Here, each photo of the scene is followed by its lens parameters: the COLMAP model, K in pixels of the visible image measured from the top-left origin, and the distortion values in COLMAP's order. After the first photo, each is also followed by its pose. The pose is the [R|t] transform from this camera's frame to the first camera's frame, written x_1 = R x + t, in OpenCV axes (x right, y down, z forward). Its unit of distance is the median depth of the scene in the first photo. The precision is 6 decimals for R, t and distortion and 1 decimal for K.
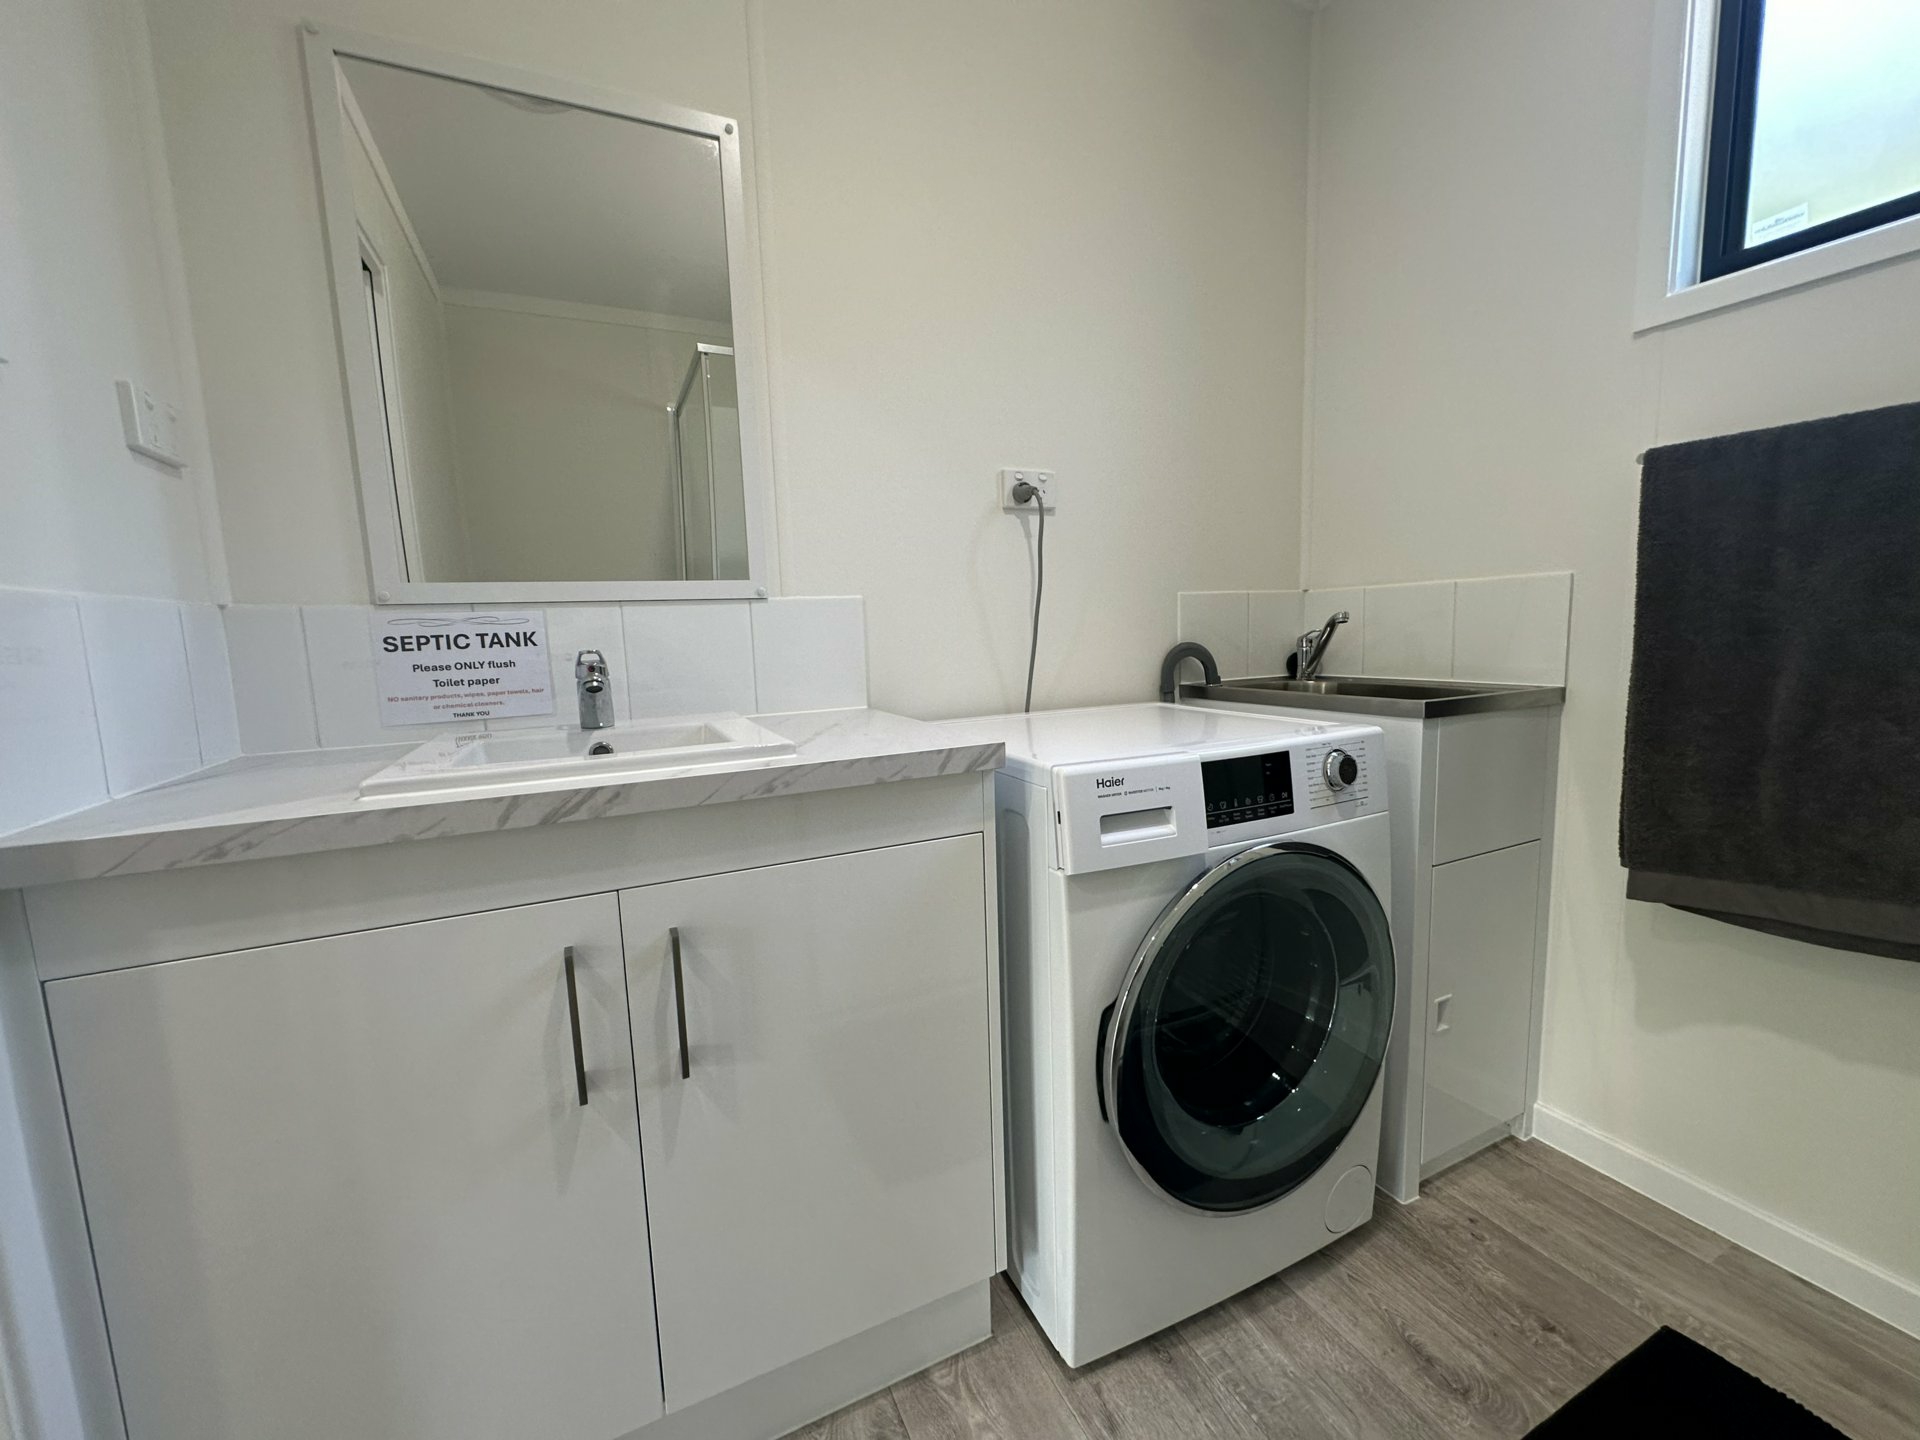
lens RADIAL K [[769.9, 0, 957.3], [0, 769.9, 720.8], [0, 0, 1]] dist [-0.001509, -0.000120]
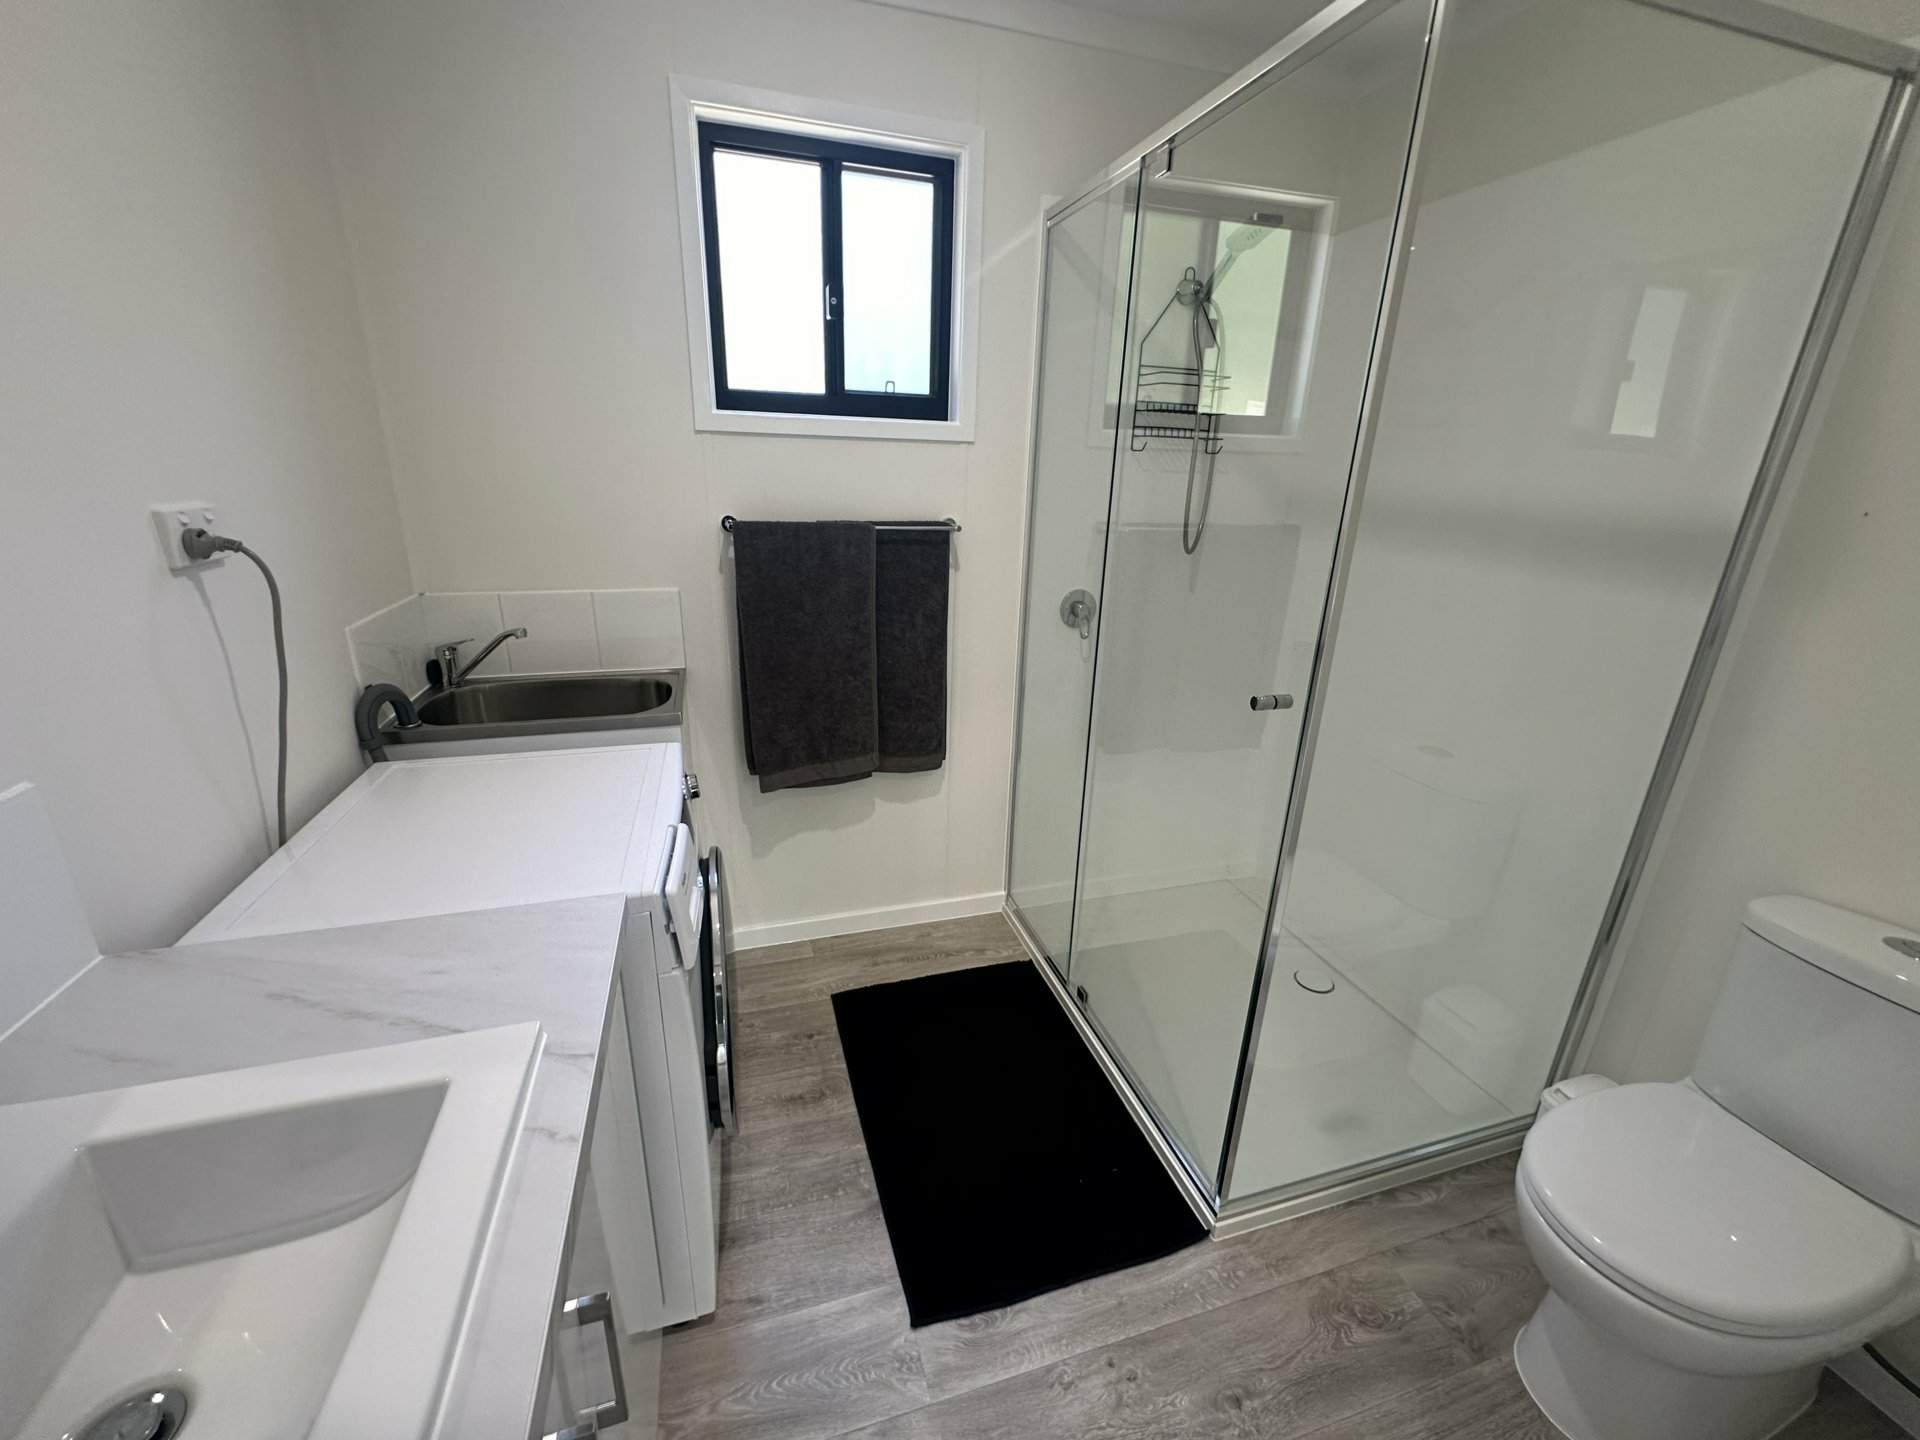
lens RADIAL K [[769.9, 0, 957.3], [0, 769.9, 720.8], [0, 0, 1]] dist [-0.001509, -0.000120]
pose [[0.141905, -0.280795, 0.949219, -0.682103], [0.086698, 0.958764, 0.270657, -0.373482], [-0.986076, 0.043888, 0.160398, 0.341312]]
